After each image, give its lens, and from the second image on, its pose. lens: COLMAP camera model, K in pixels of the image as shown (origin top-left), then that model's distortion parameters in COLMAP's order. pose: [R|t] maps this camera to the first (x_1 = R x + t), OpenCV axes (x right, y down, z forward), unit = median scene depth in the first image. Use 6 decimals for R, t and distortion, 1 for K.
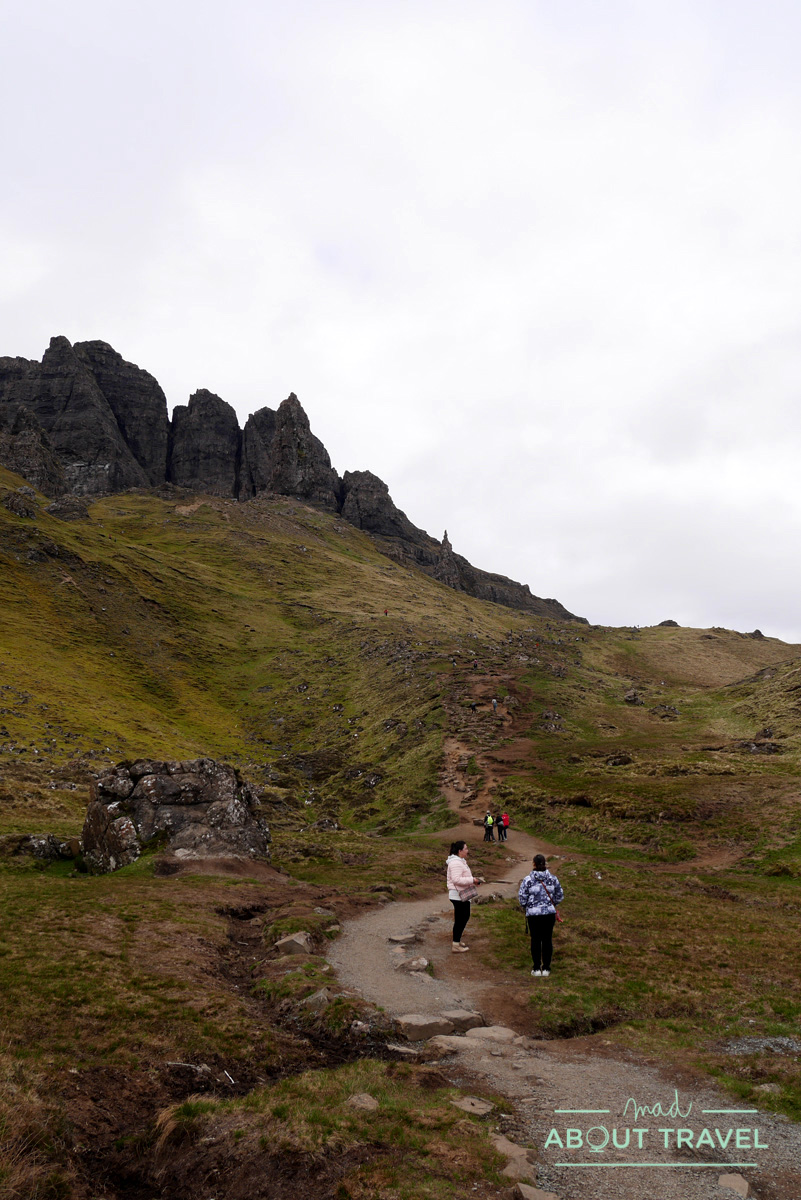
lens RADIAL K [[856.7, 0, 400.5], [0, 856.7, 600.0], [0, 0, 1]] dist [-0.074524, 0.030950]
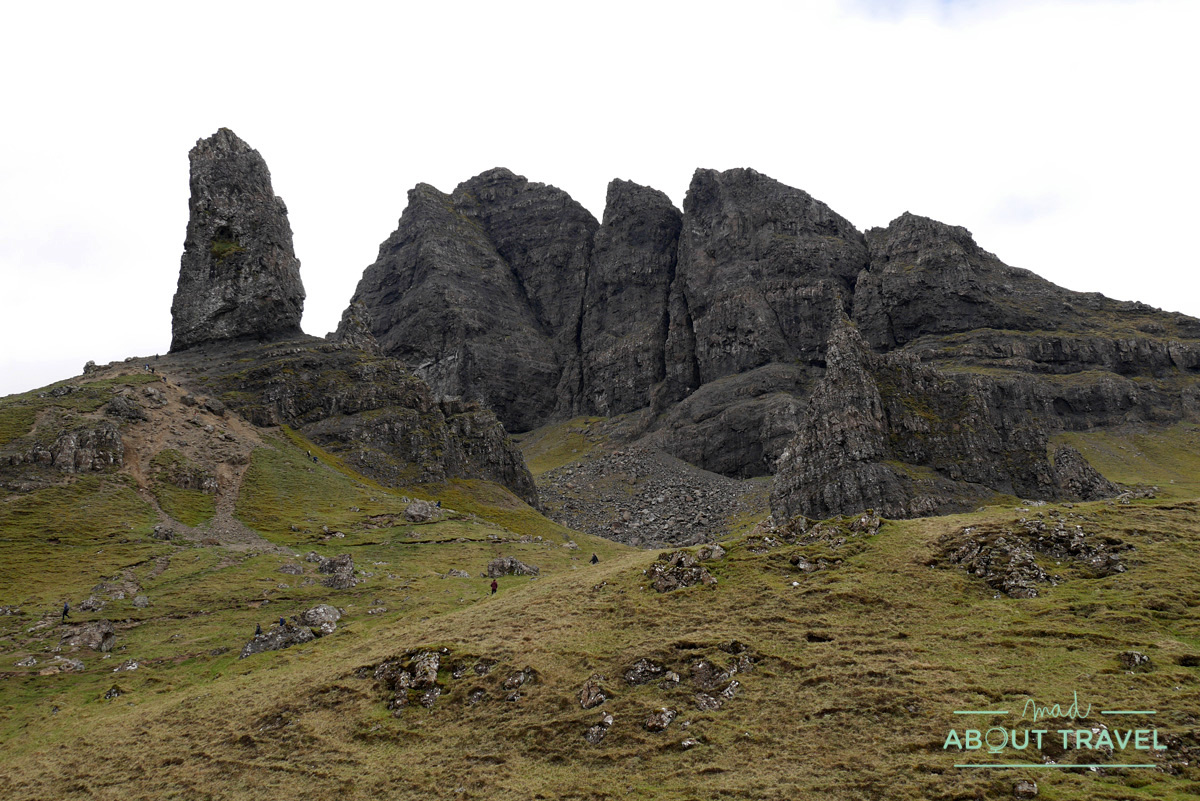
lens RADIAL K [[1090.7, 0, 600.0], [0, 1090.7, 400.5], [0, 0, 1]] dist [-0.016519, 0.007557]
pose [[0.699682, -0.237874, -0.673693, 0.239597], [0.178825, 0.971240, -0.157211, 0.017753], [0.691713, -0.010476, 0.722096, 0.456951]]
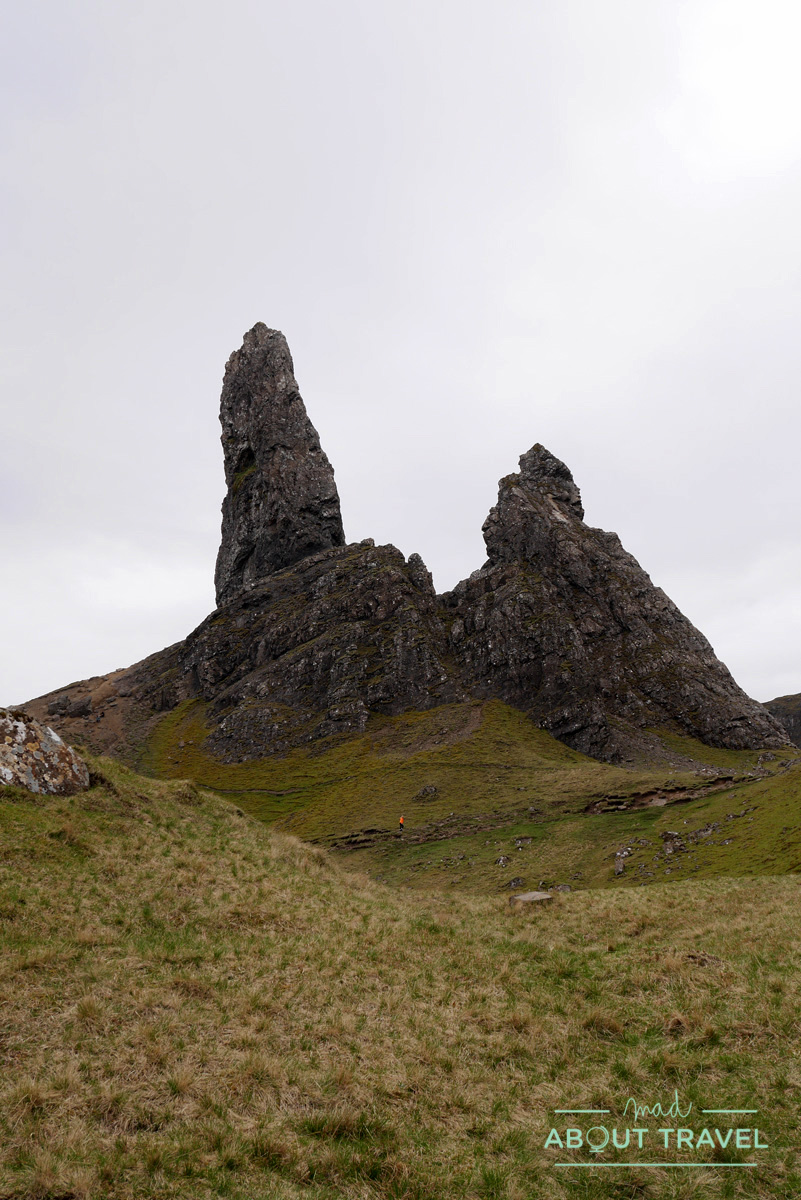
lens RADIAL K [[1367.2, 0, 400.5], [0, 1367.2, 600.0], [0, 0, 1]] dist [-0.003464, -0.003542]
pose [[-0.339427, -0.292791, -0.893903, 0.214645], [0.203775, 0.904865, -0.373757, 0.058148], [0.918295, -0.309019, -0.247472, 0.742228]]
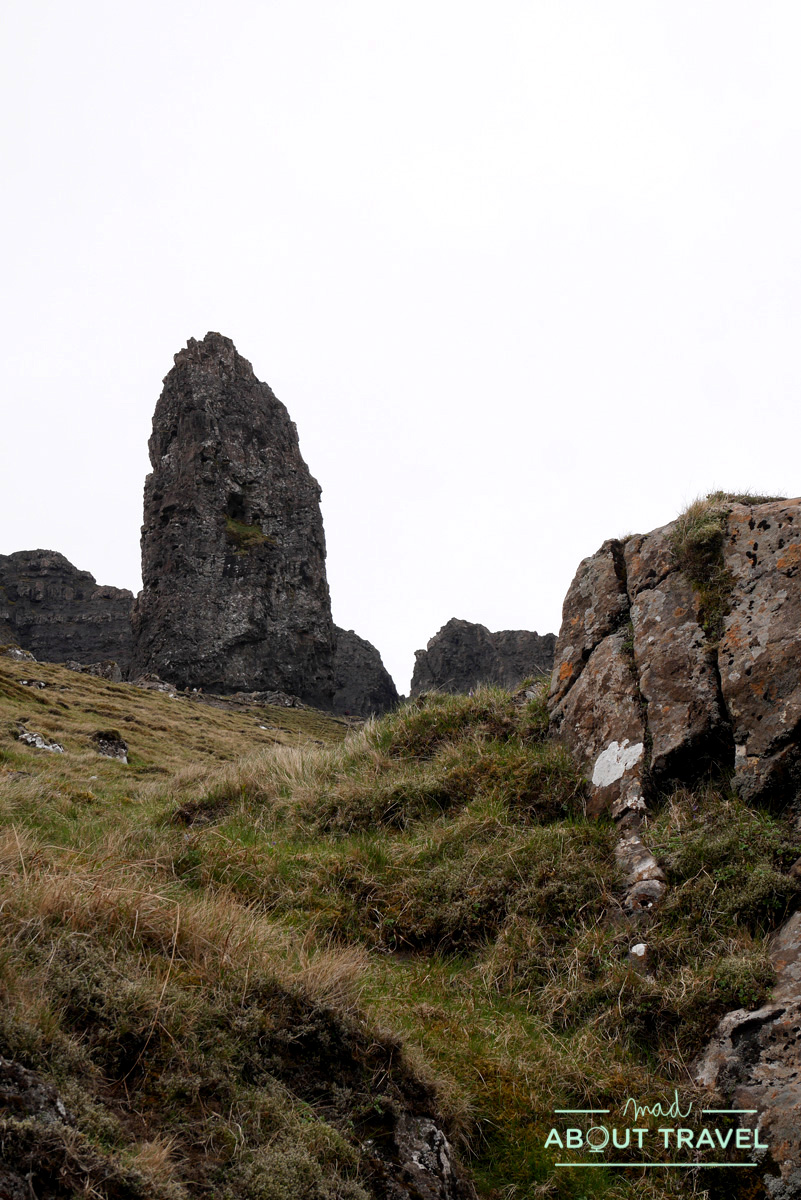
lens RADIAL K [[1760.0, 0, 400.5], [0, 1760.0, 600.0], [0, 0, 1]] dist [-0.016562, -0.011162]
pose [[0.924896, -0.216873, -0.312305, 0.047680], [0.099265, 0.930619, -0.352271, 0.016359], [0.367035, 0.294813, 0.882253, 0.366410]]
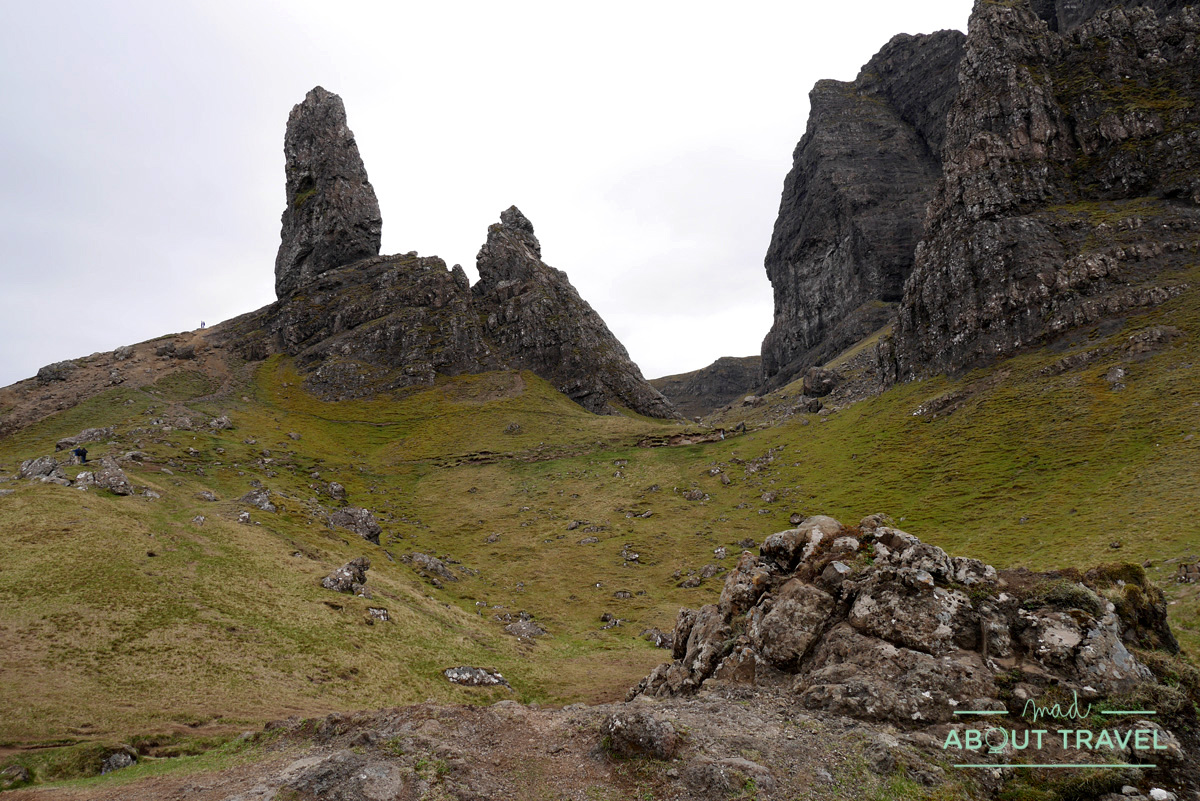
lens RADIAL K [[856.7, 0, 600.0], [0, 856.7, 400.5], [0, 0, 1]] dist [-0.074524, 0.030950]
pose [[0.043834, -0.241703, -0.969360, 0.194121], [0.236358, 0.945255, -0.225004, 0.046381], [0.970677, -0.219253, 0.098562, 0.683296]]
